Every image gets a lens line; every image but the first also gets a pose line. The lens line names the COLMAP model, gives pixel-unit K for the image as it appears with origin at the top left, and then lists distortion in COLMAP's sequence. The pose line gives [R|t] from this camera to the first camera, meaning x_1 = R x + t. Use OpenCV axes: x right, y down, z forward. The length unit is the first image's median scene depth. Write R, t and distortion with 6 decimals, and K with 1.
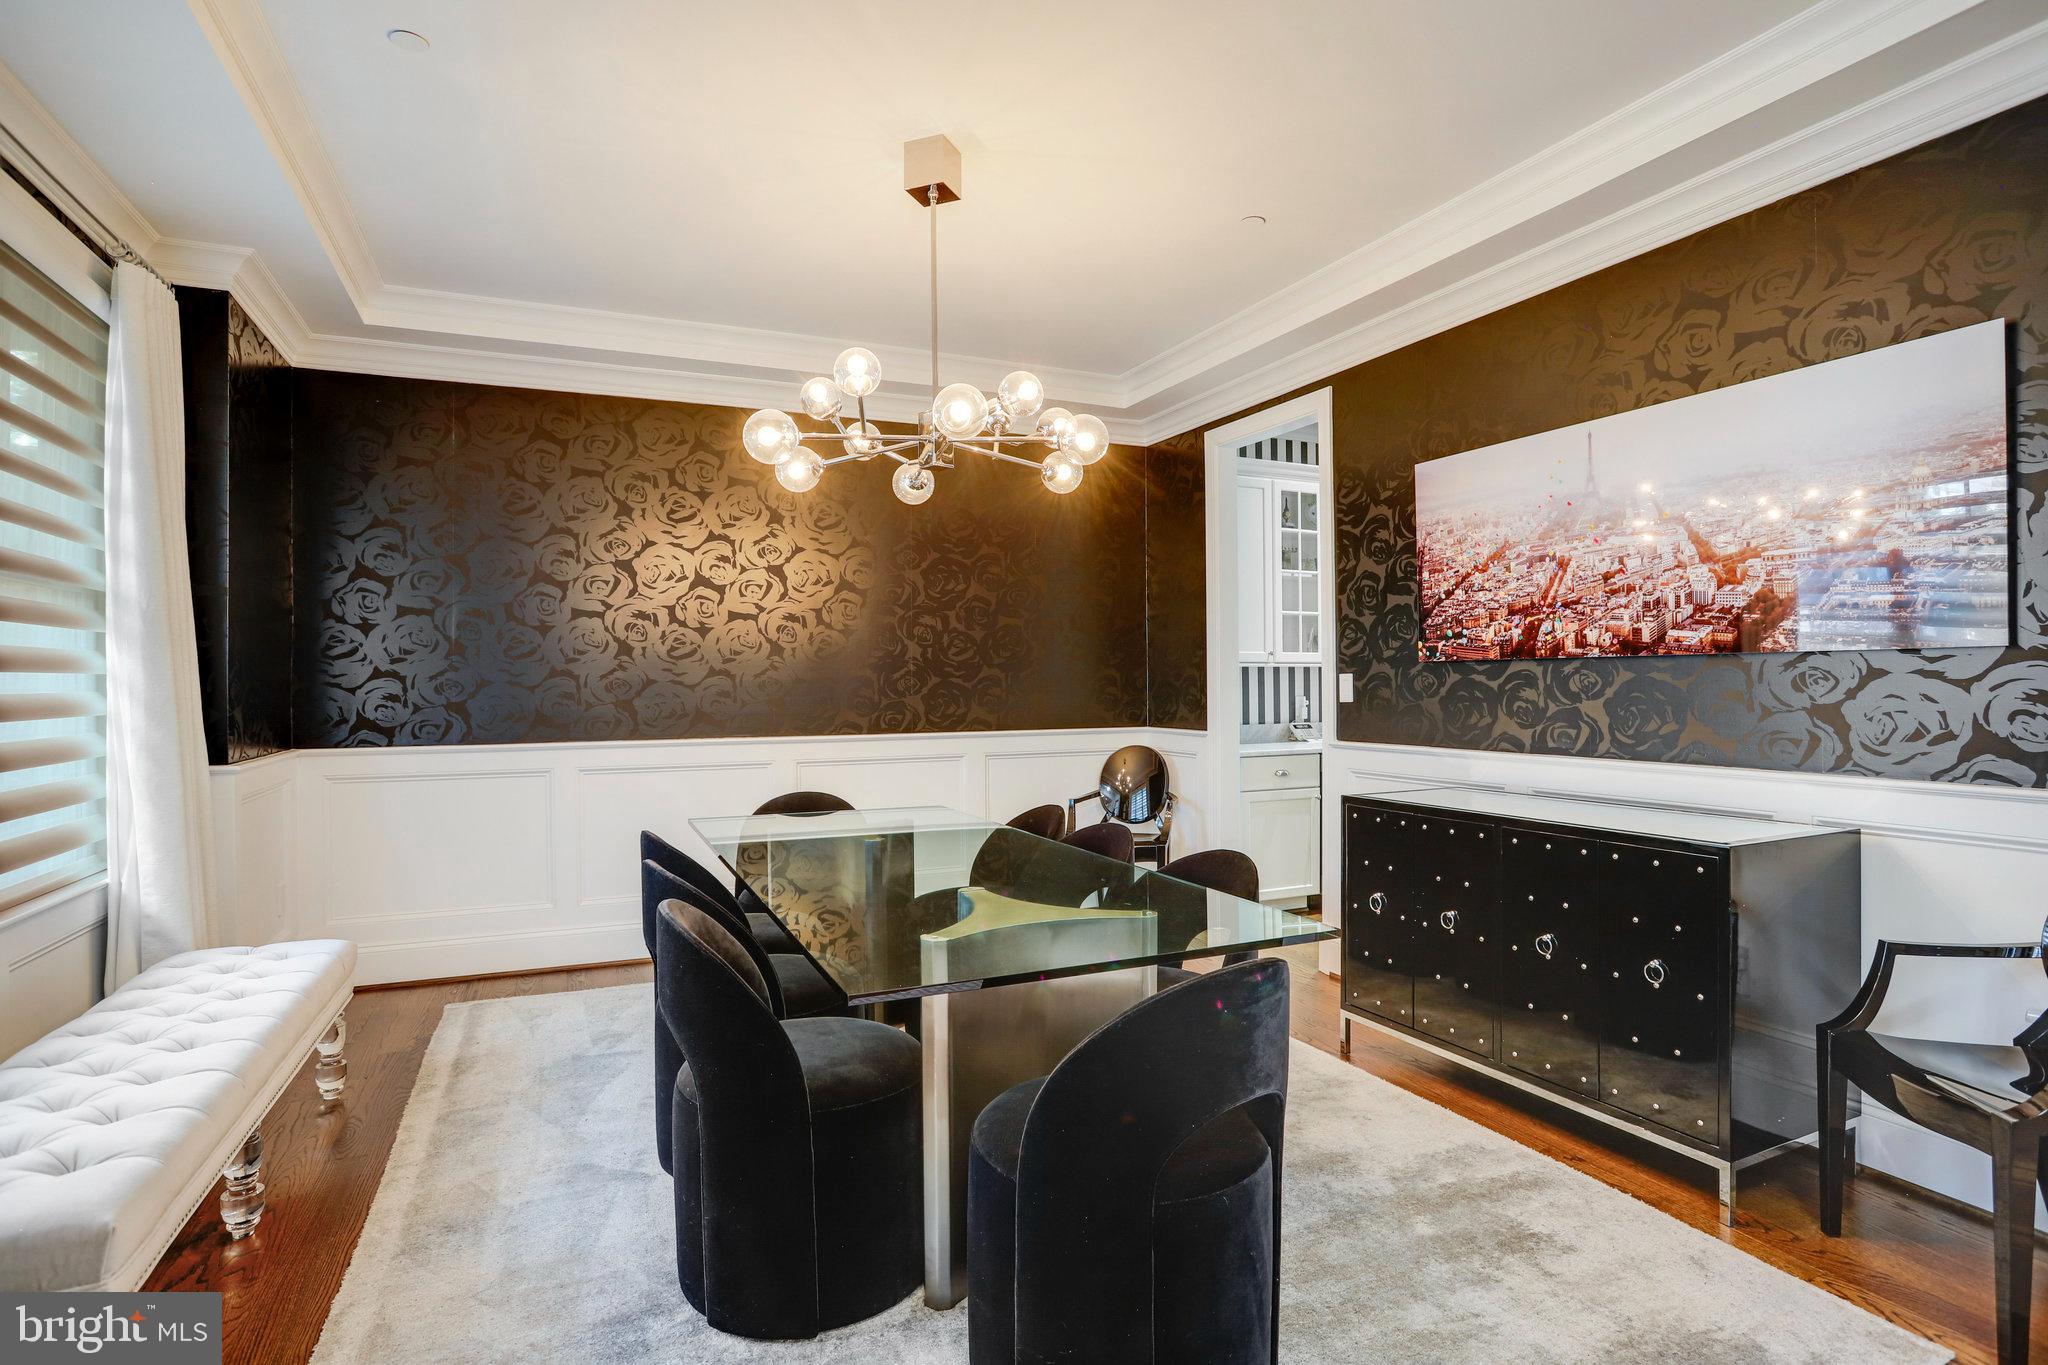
lens RADIAL K [[999.5, 0, 1033.9], [0, 999.5, 681.1], [0, 0, 1]] dist [-0.062066, 0.001030]
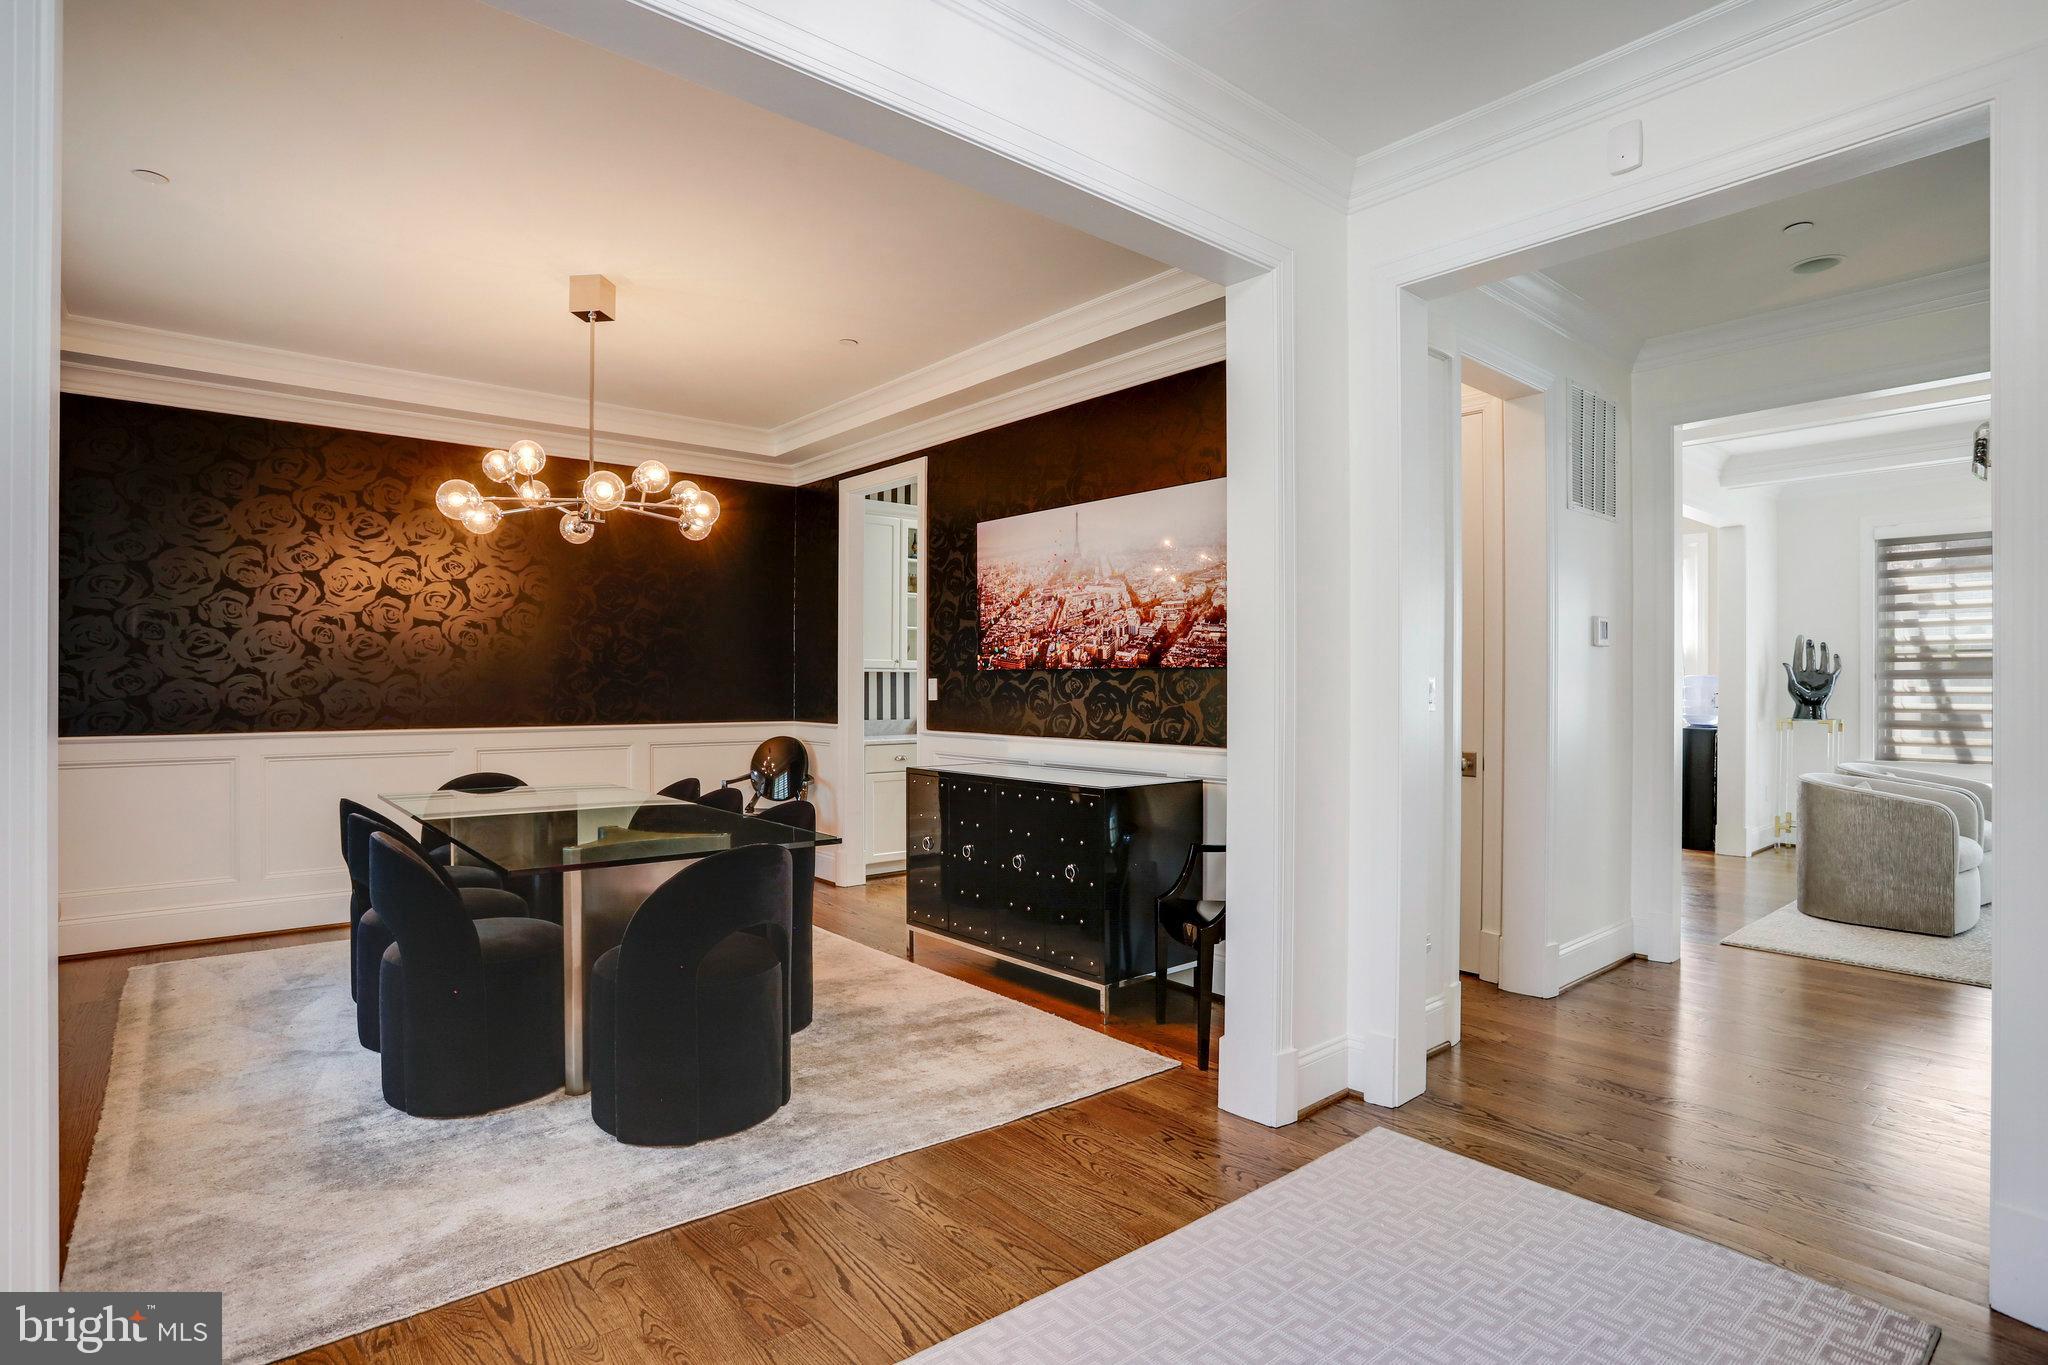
lens RADIAL K [[1041.2, 0, 1033.7], [0, 1041.2, 679.8], [0, 0, 1]] dist [-0.063120, 0.027723]
pose [[0.965388, 0.009640, 0.260639, 0.091763], [-0.008822, 0.999952, -0.004308, -0.000712], [-0.260668, 0.001860, 0.965427, -0.385738]]
